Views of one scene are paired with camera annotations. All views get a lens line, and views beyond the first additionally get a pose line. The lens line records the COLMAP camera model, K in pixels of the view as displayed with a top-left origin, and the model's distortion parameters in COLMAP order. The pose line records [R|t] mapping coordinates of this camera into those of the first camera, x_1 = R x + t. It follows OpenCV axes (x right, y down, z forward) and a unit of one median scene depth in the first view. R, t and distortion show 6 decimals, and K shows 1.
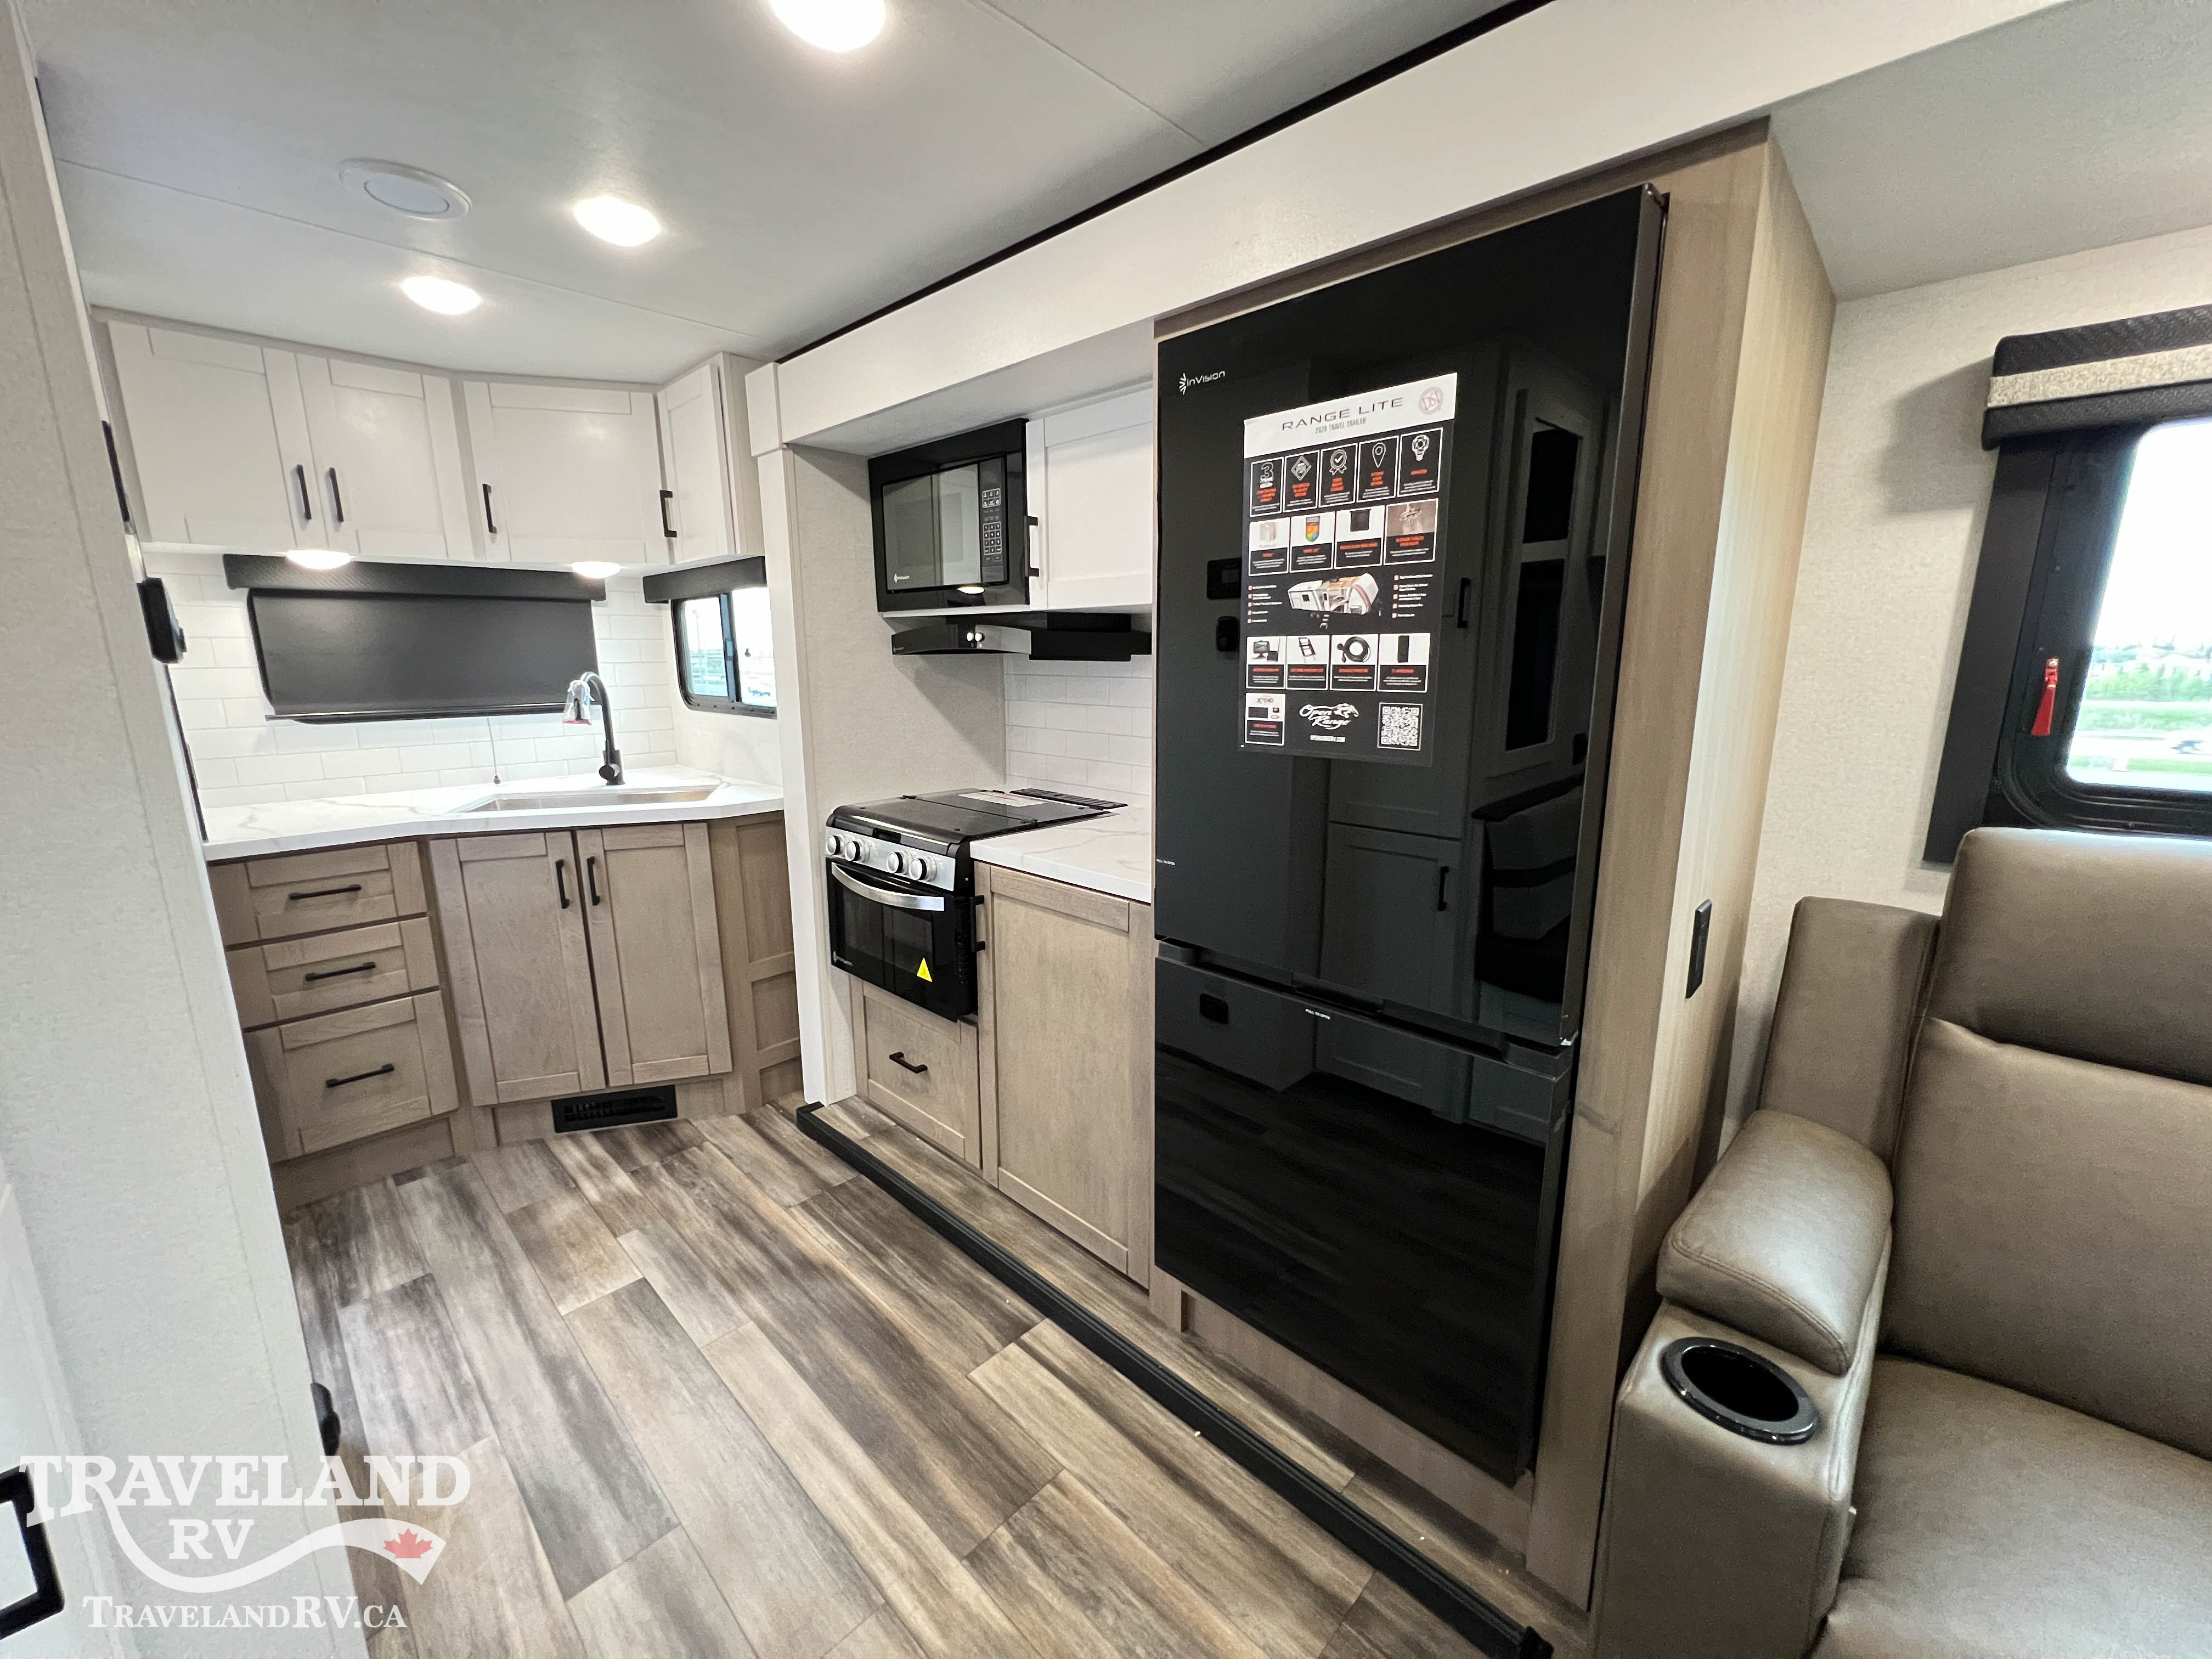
lens RADIAL K [[883.1, 0, 1103.1], [0, 883.1, 826.9], [0, 0, 1]] dist [-0.000885, 0.000401]
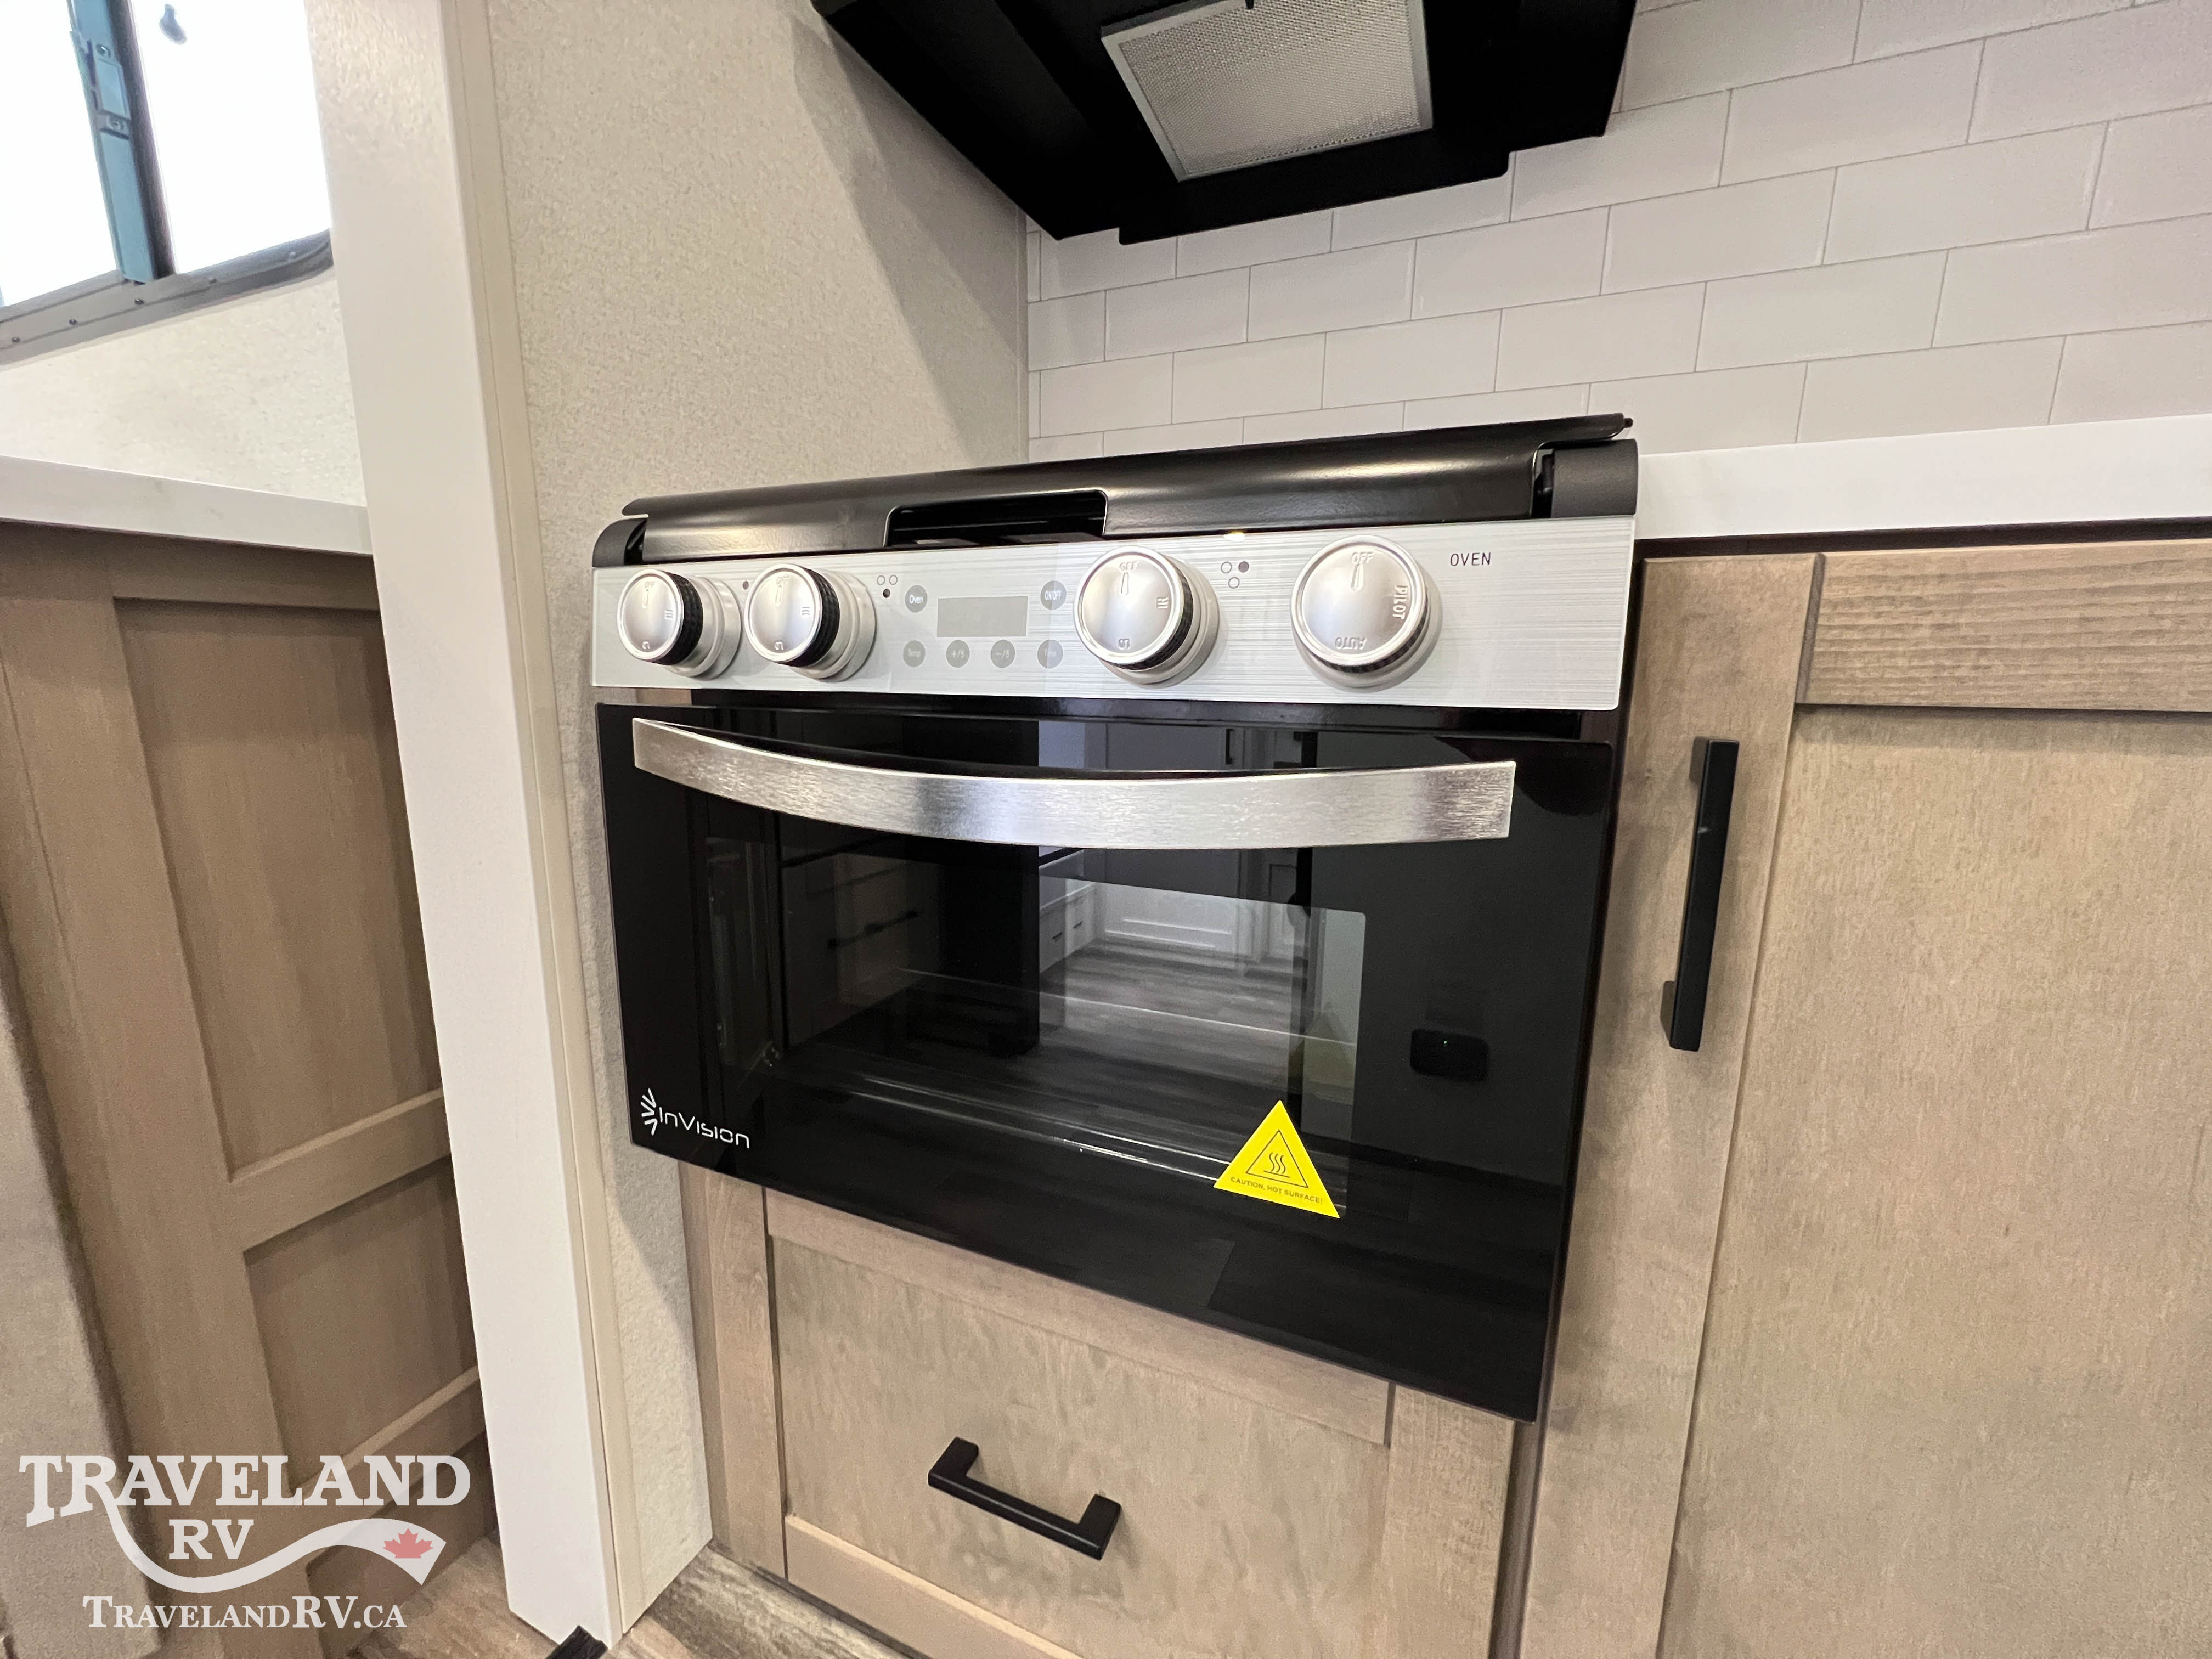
lens RADIAL K [[891.4, 0, 1104.2], [0, 891.4, 830.1], [0, 0, 1]] dist [-0.004284, 0.000290]
pose [[0.937038, -0.050639, 0.345537, -0.308844], [0.054392, 0.998519, -0.001167, 0.086303], [-0.344966, 0.019888, 0.938404, 0.832032]]
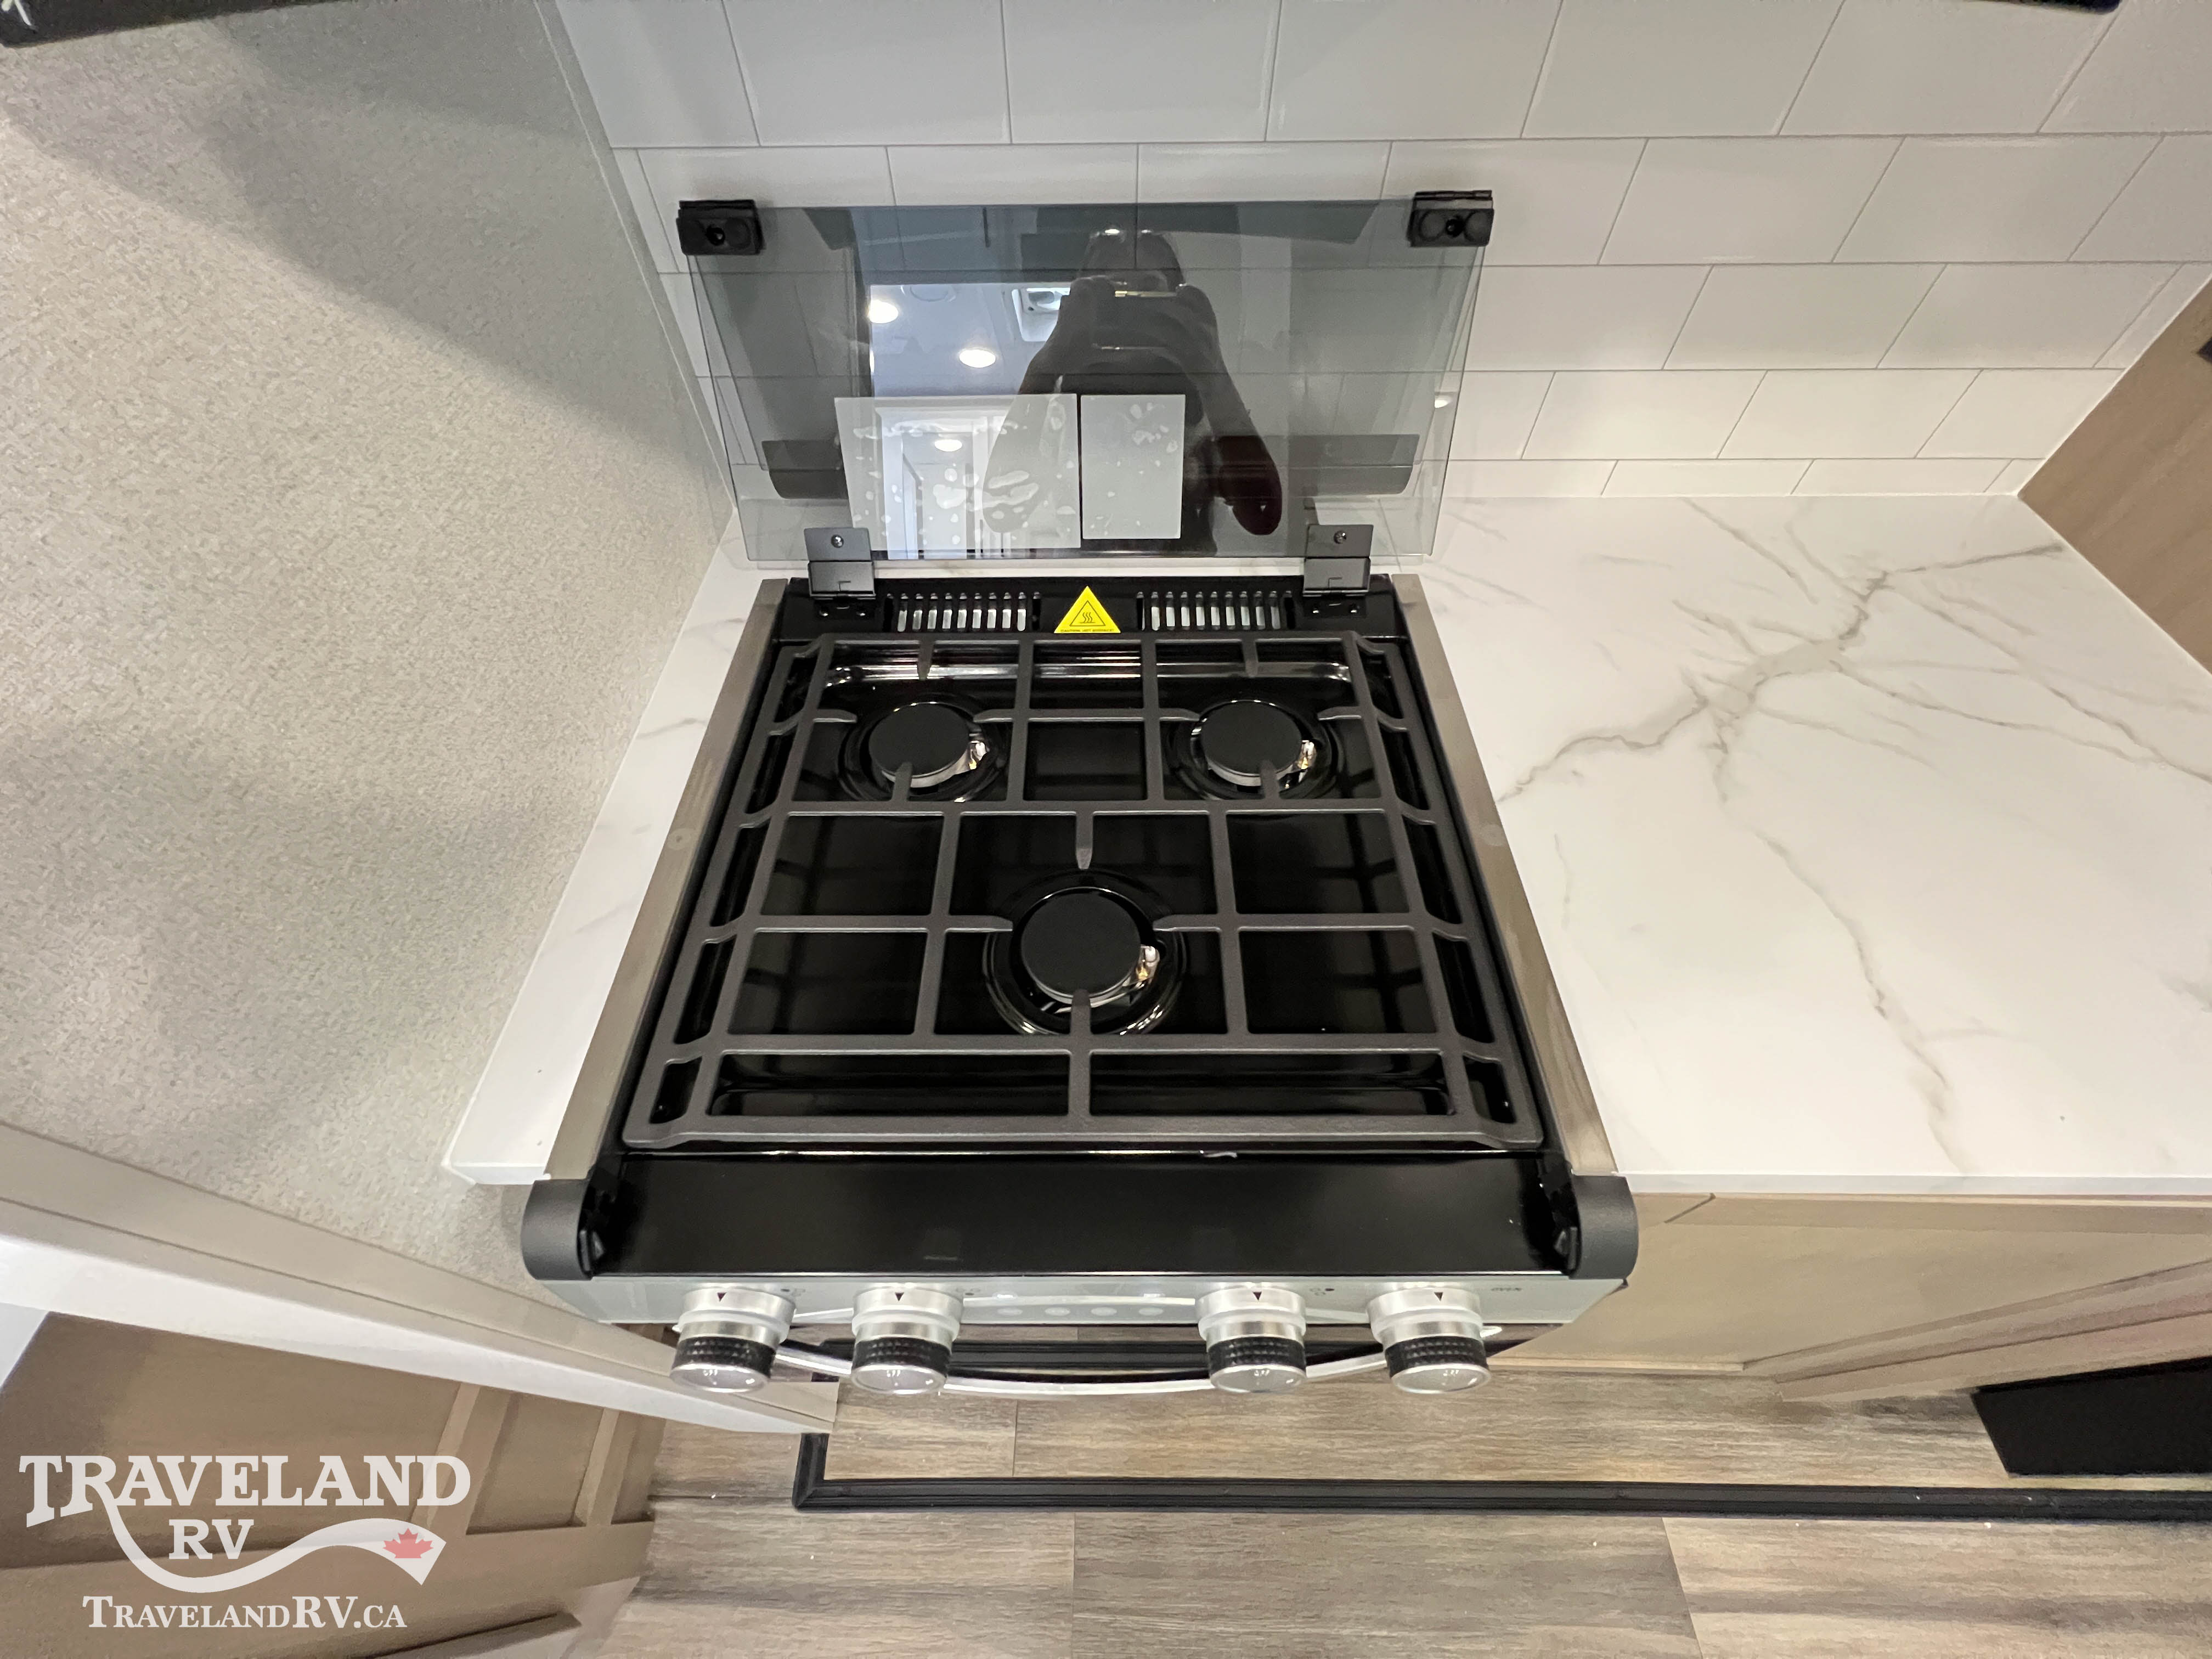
lens RADIAL K [[883.1, 0, 1107.9], [0, 883.1, 824.0], [0, 0, 1]] dist [-0.000885, 0.000401]
pose [[0.722297, -0.554454, 0.413362, -0.280116], [0.141592, 0.703601, 0.696345, -0.217610], [-0.676933, -0.444440, 0.586716, 0.958246]]
